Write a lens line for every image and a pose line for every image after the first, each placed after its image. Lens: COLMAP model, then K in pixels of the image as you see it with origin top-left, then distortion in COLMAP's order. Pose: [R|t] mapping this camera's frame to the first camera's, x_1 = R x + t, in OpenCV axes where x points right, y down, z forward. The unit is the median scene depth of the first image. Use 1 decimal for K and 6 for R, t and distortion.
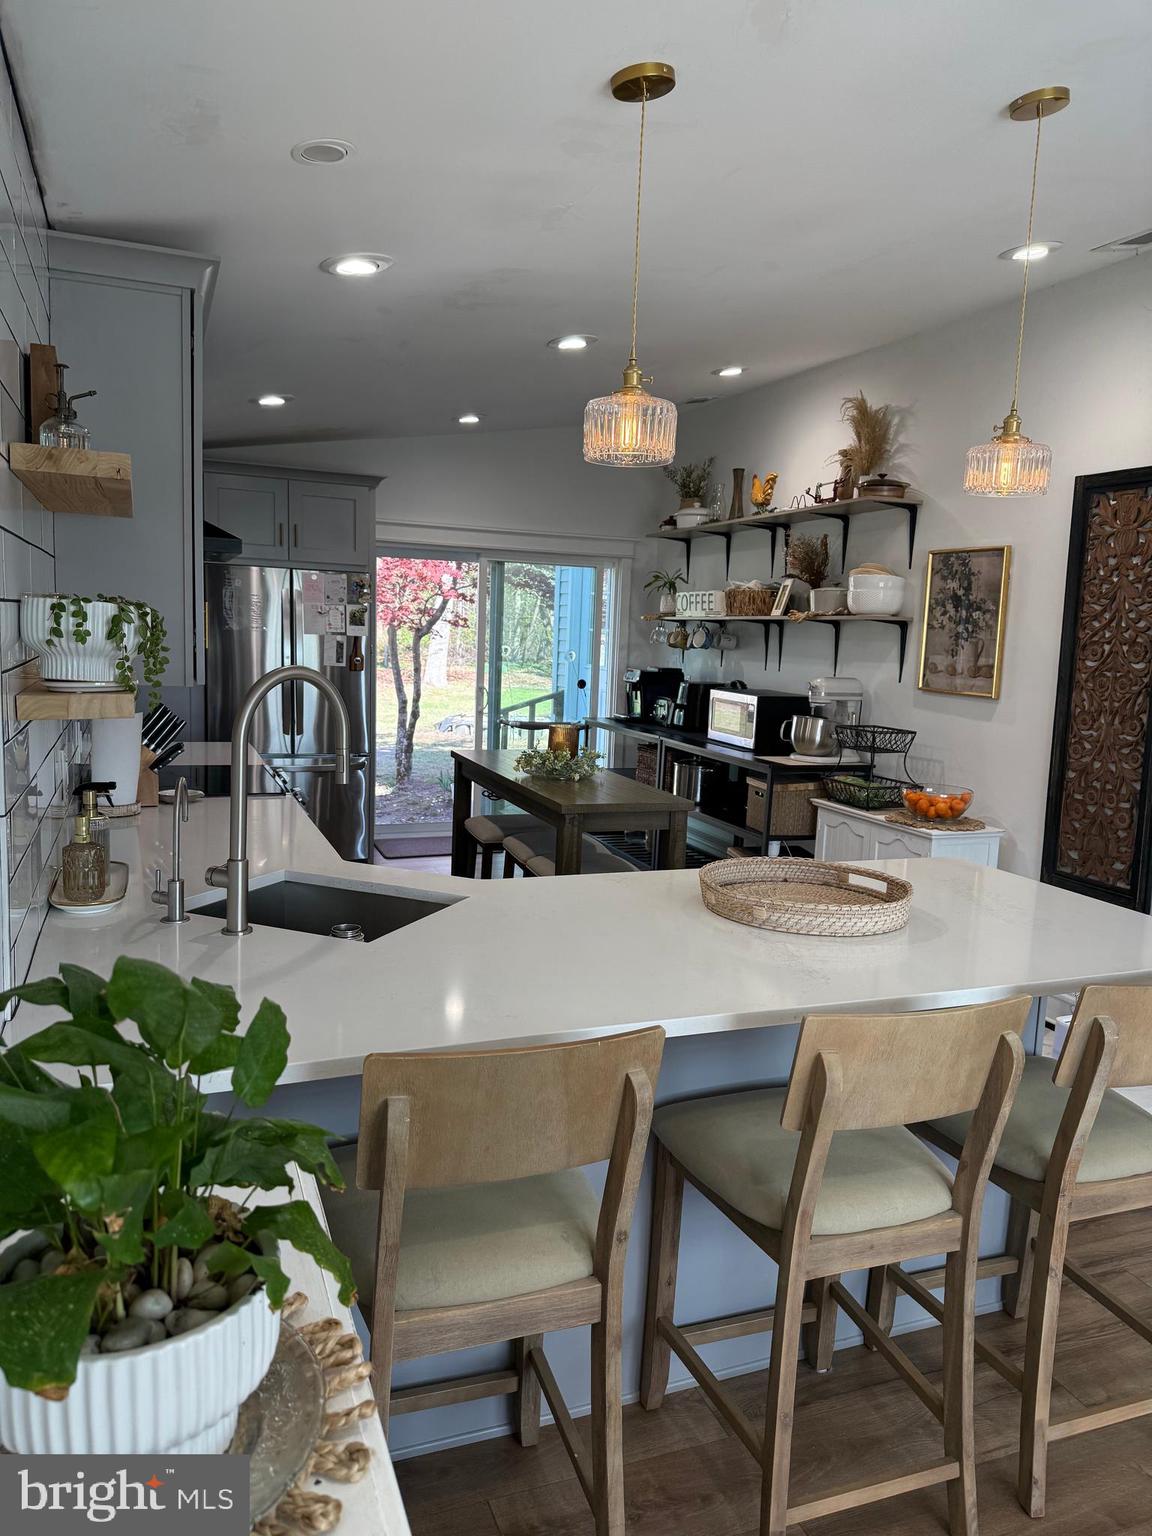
lens RADIAL K [[1070.2, 0, 578.9], [0, 1070.2, 776.9], [0, 0, 1]] dist [0.012152, -0.030000]
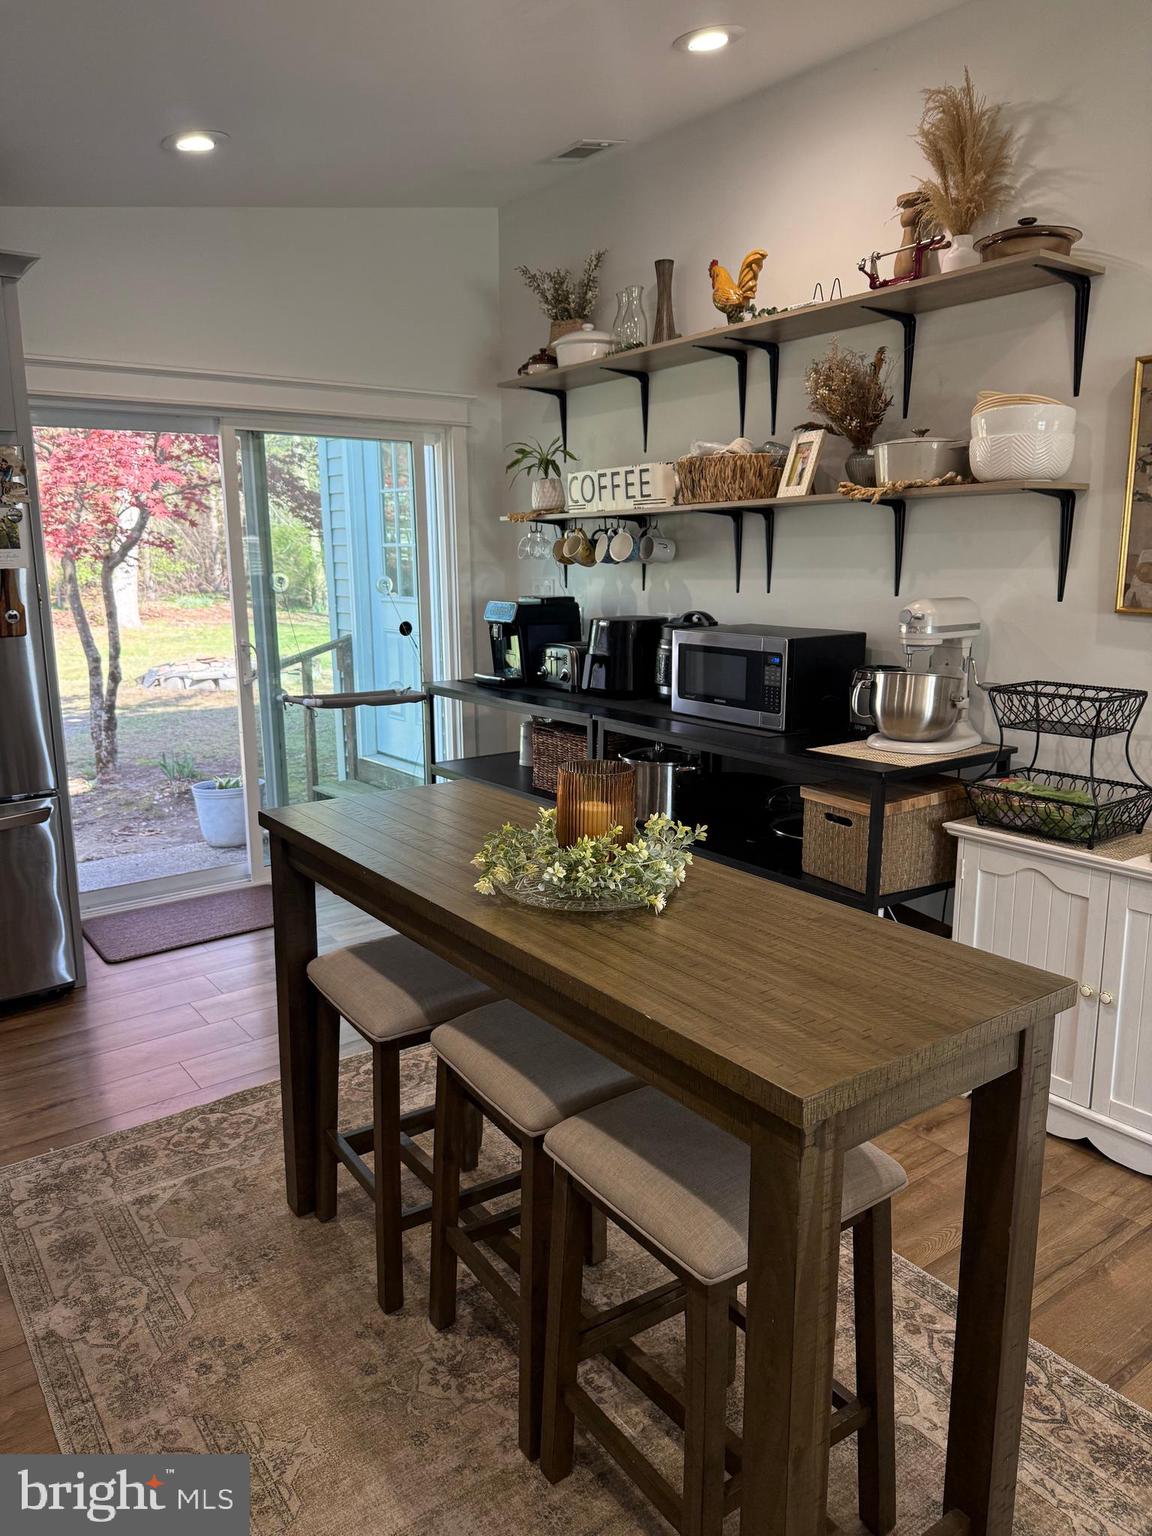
lens RADIAL K [[1070.2, 0, 570.2], [0, 1070.2, 755.3], [0, 0, 1]] dist [0.012152, -0.030000]
pose [[0.963343, -0.096501, 0.250316, -0.081499], [0.082469, 0.994407, 0.065978, -0.053419], [-0.255283, -0.042917, 0.965913, 0.417158]]
